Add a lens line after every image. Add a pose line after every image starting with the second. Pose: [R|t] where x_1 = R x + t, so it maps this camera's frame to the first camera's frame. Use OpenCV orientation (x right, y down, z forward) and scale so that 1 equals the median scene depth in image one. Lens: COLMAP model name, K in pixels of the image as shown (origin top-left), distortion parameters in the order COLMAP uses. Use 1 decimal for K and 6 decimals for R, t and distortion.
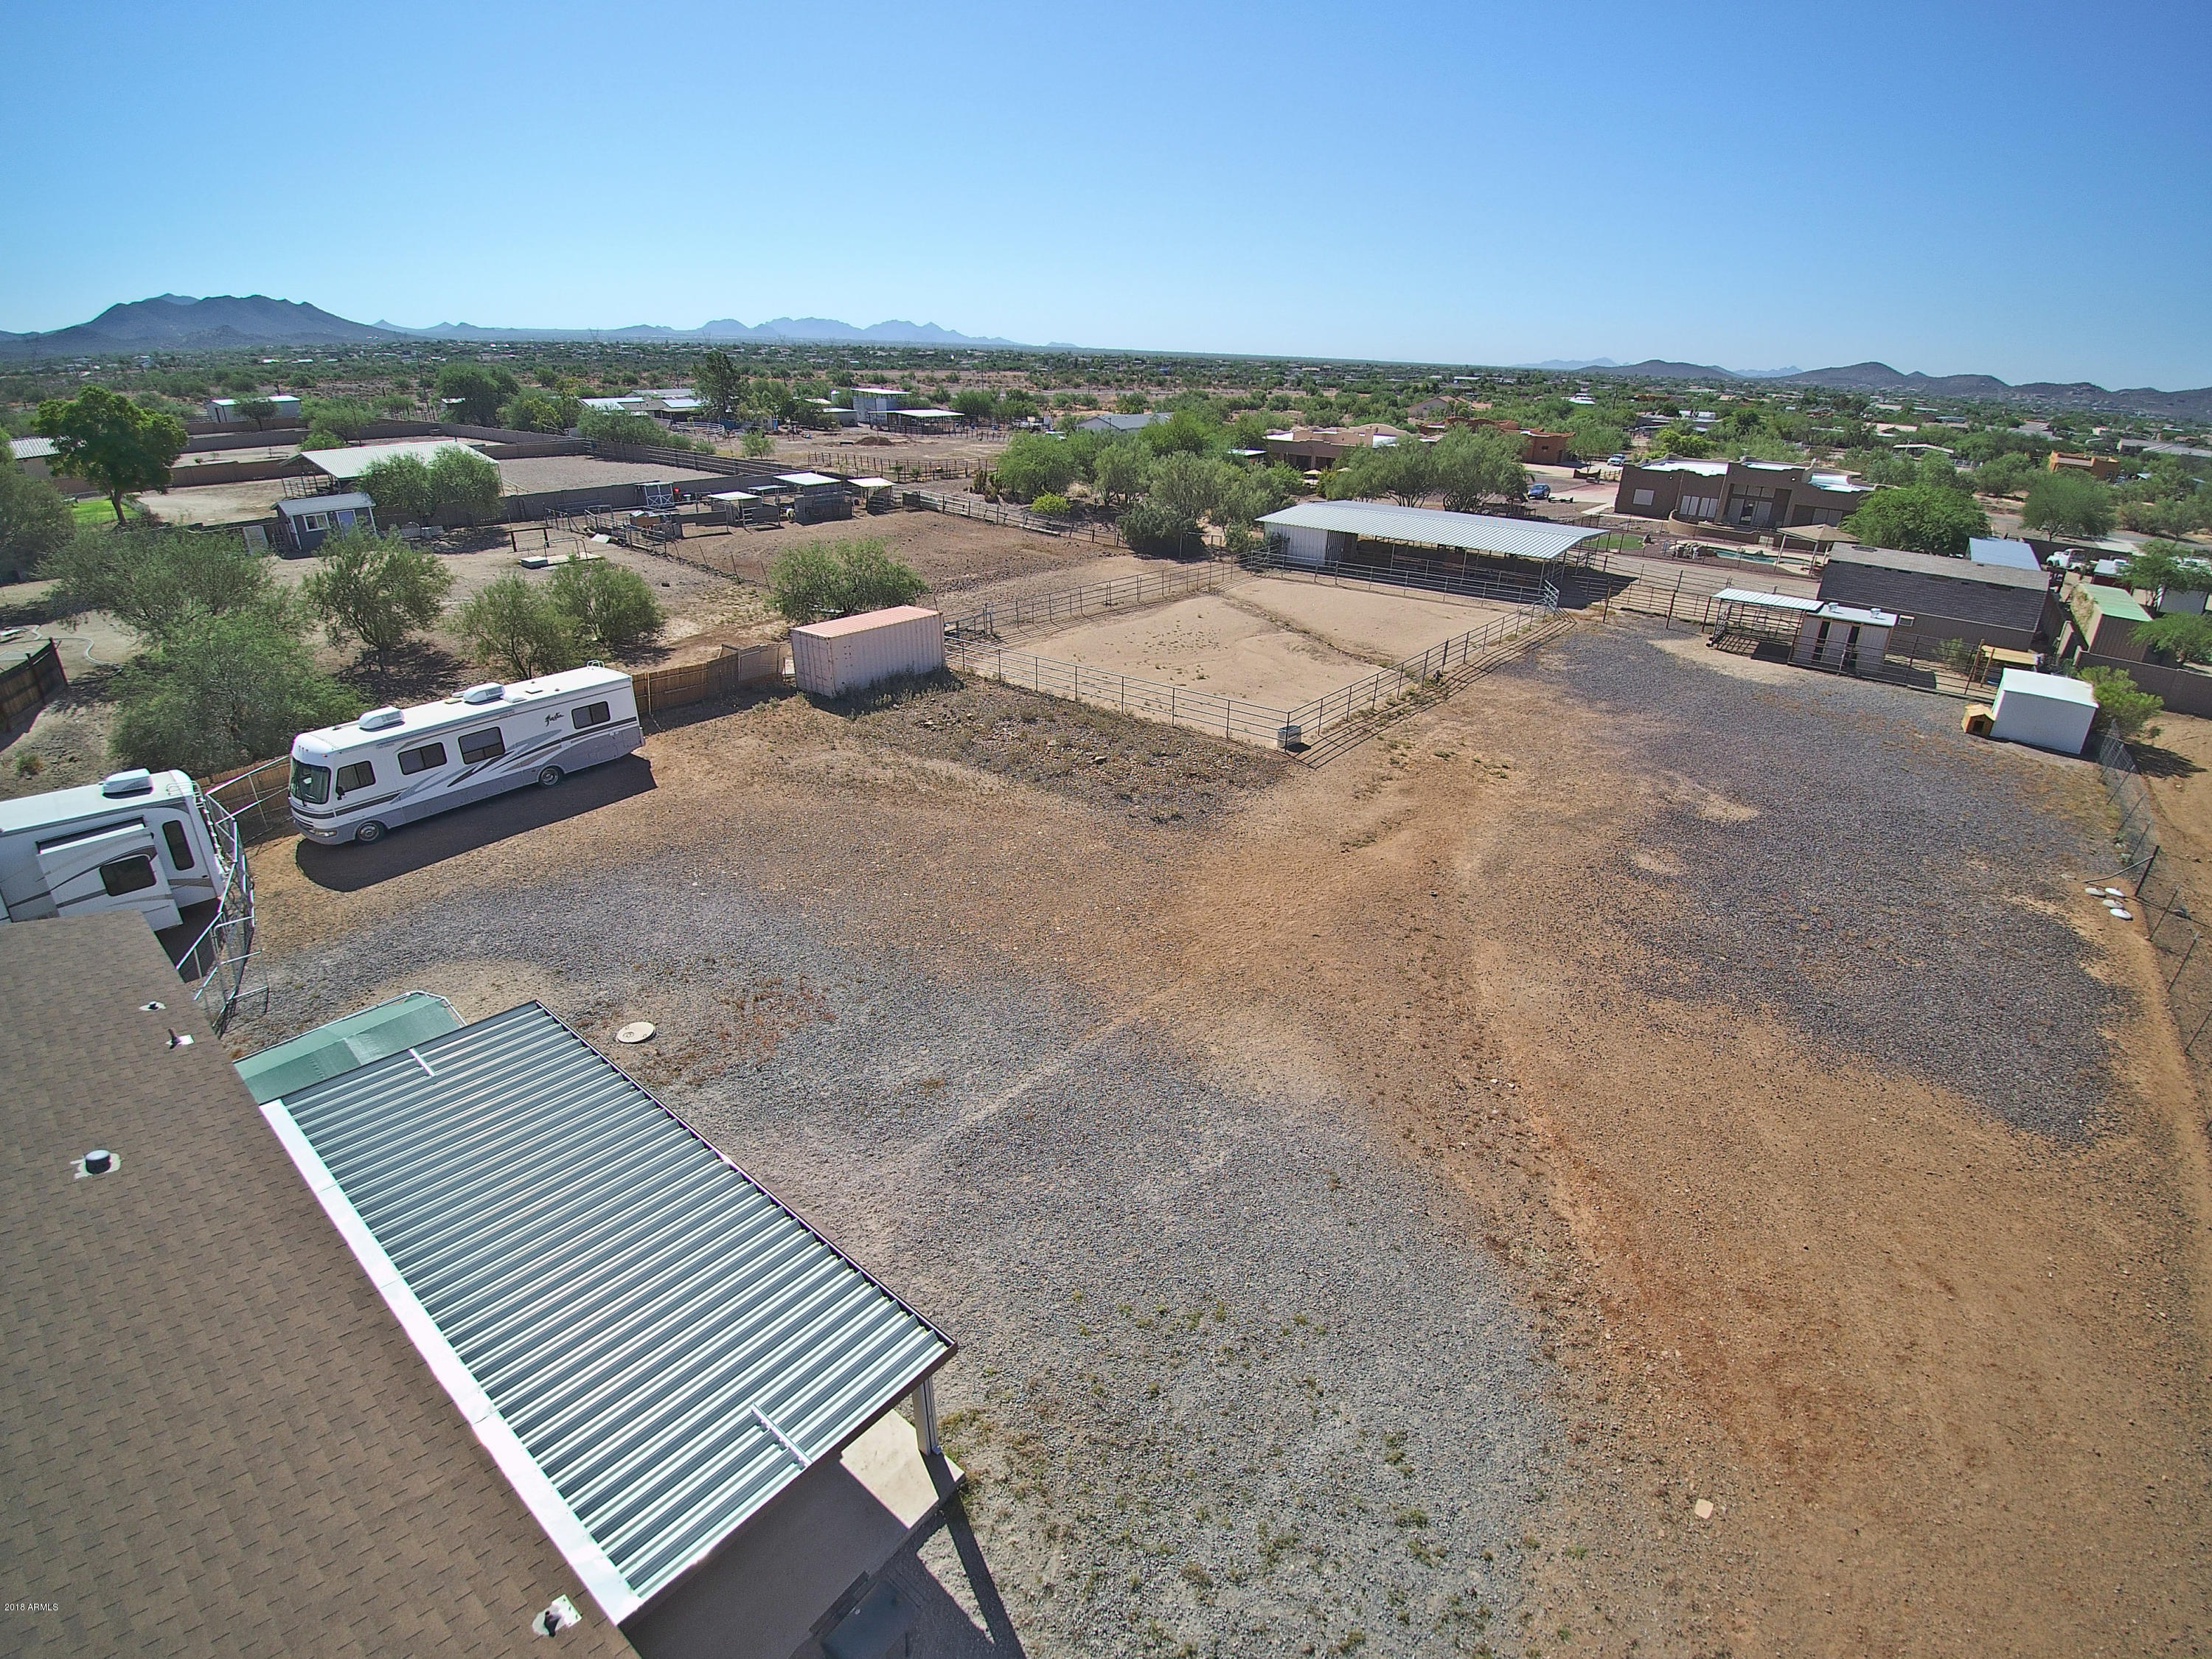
lens RADIAL K [[1019.8, 0, 1115.3], [0, 1019.8, 818.9], [0, 0, 1]] dist [-0.027109, -0.018452]
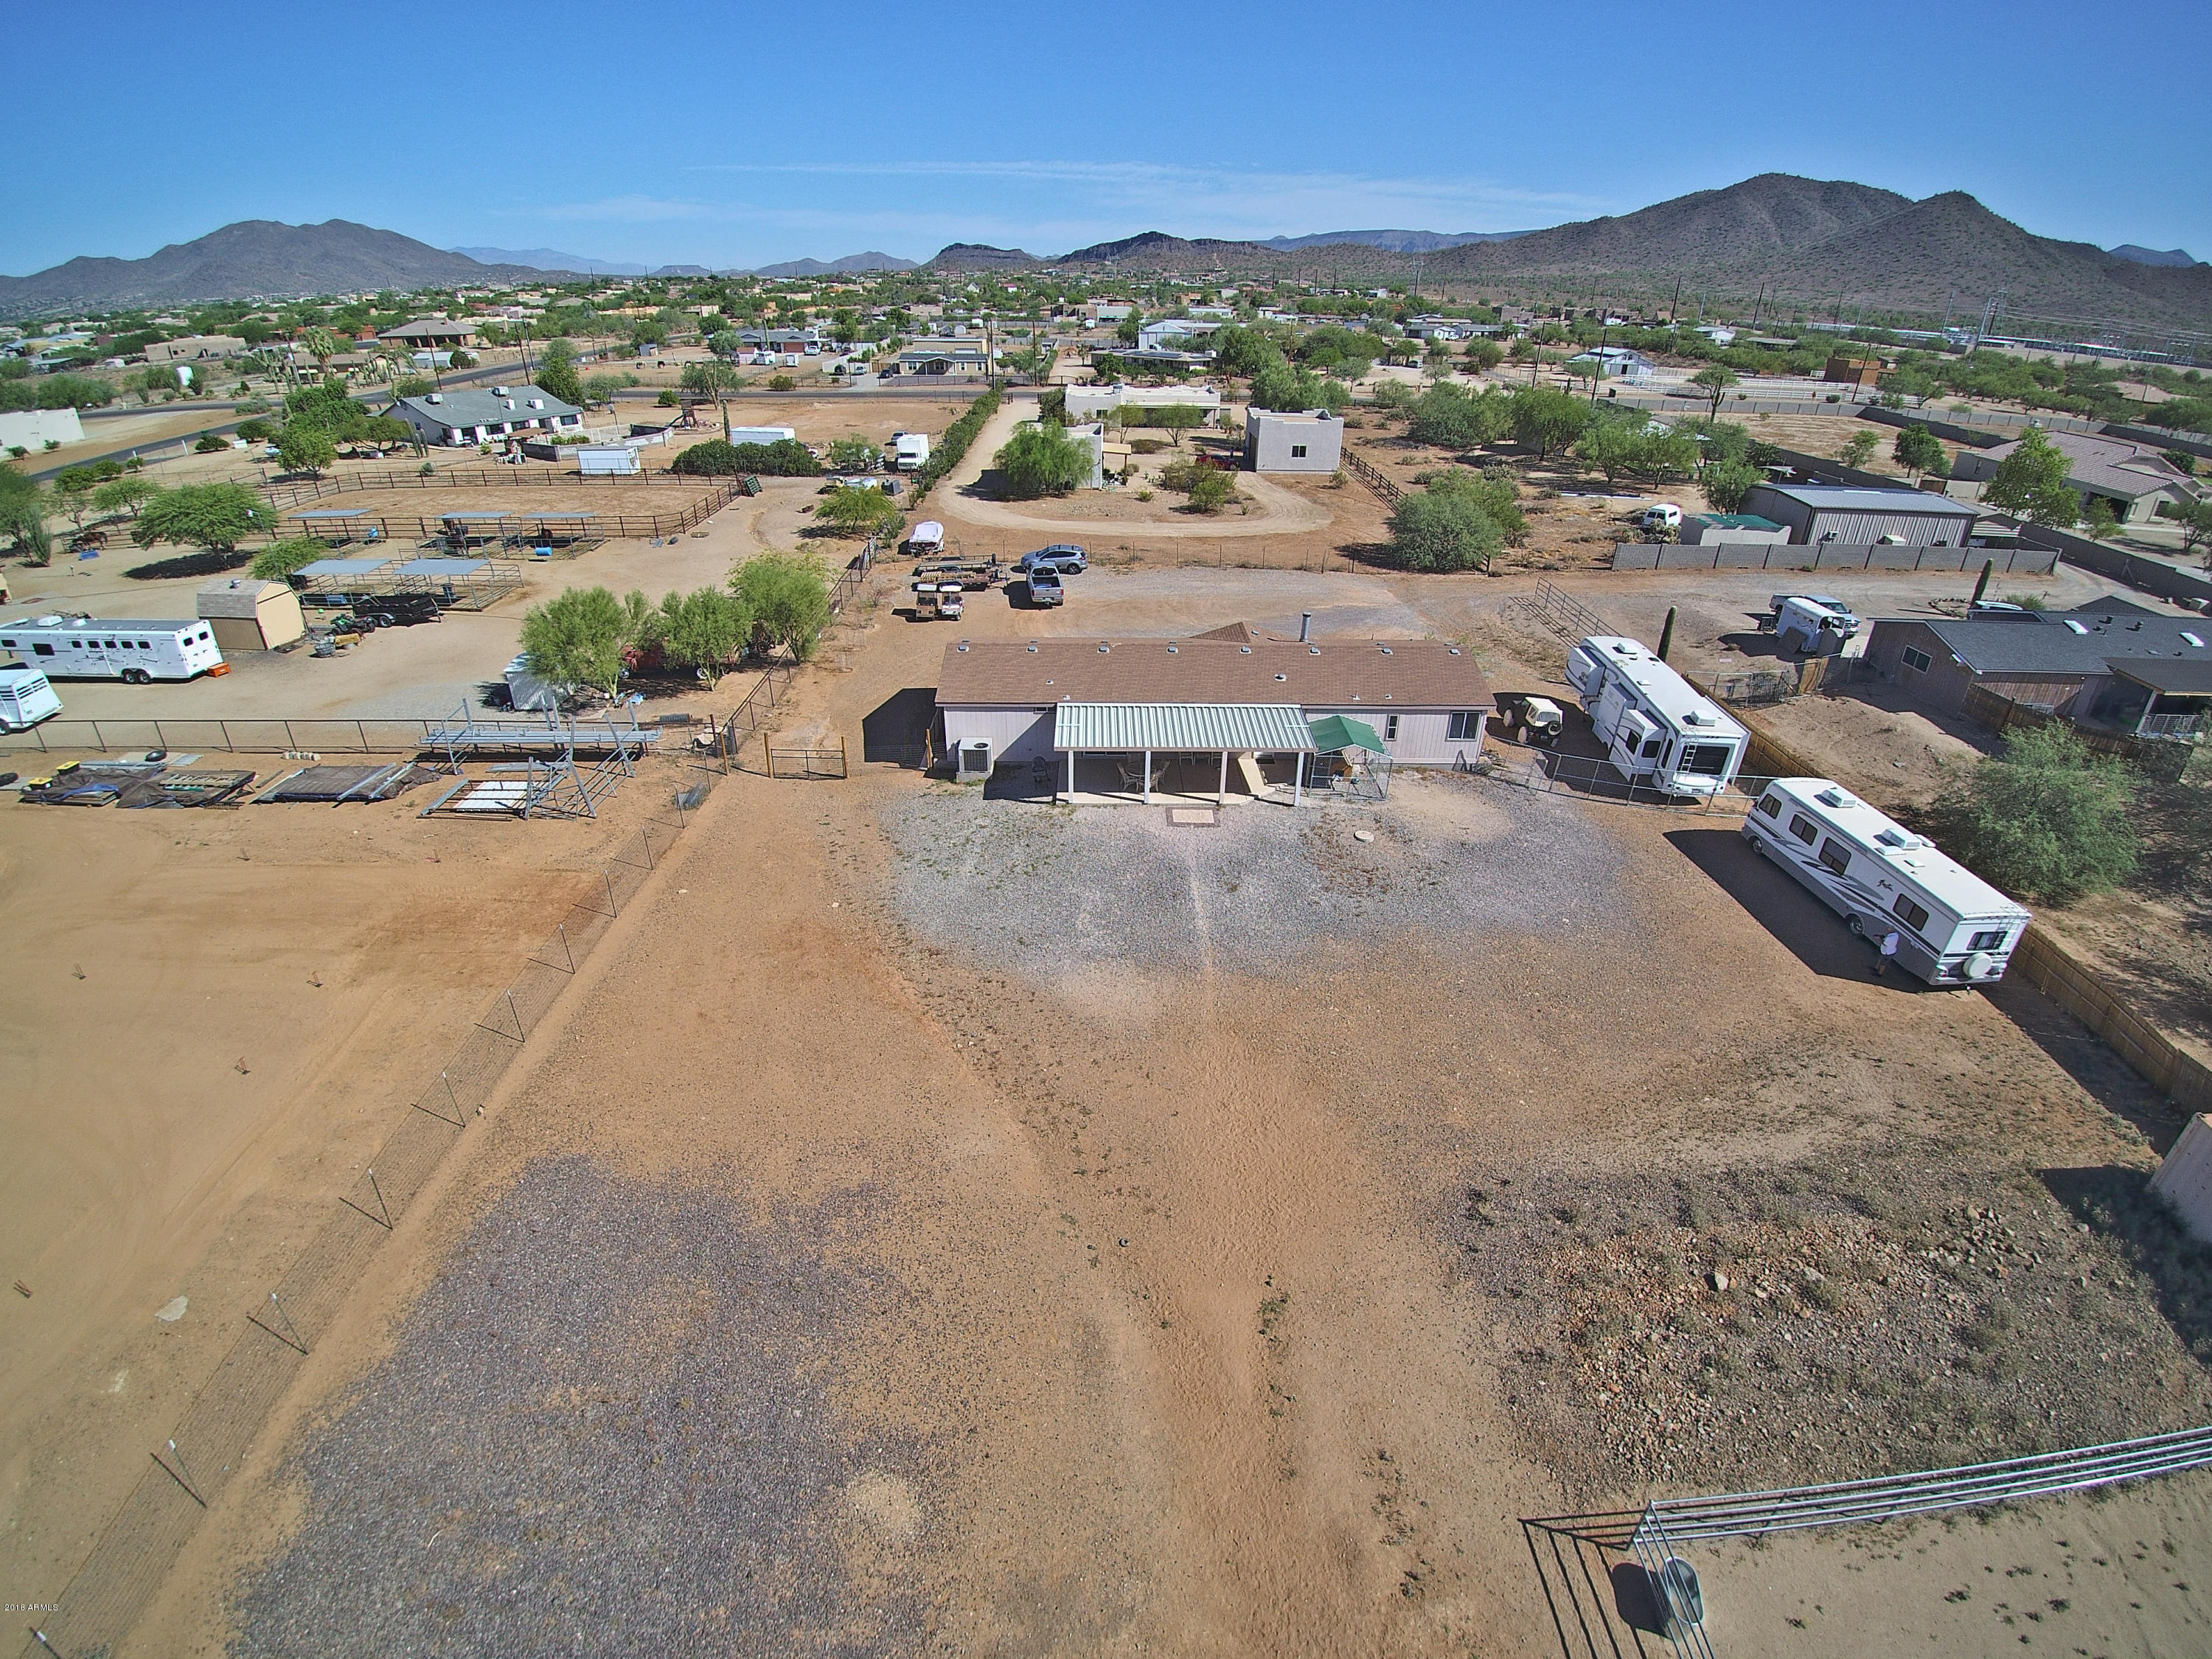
lens RADIAL K [[1019.8, 0, 1115.3], [0, 1019.8, 818.9], [0, 0, 1]] dist [-0.027109, -0.018452]
pose [[-0.770088, 0.271512, -0.577274, 0.596531], [-0.292907, 0.653394, 0.698055, -0.614958], [0.566718, 0.706652, -0.423644, 0.940210]]
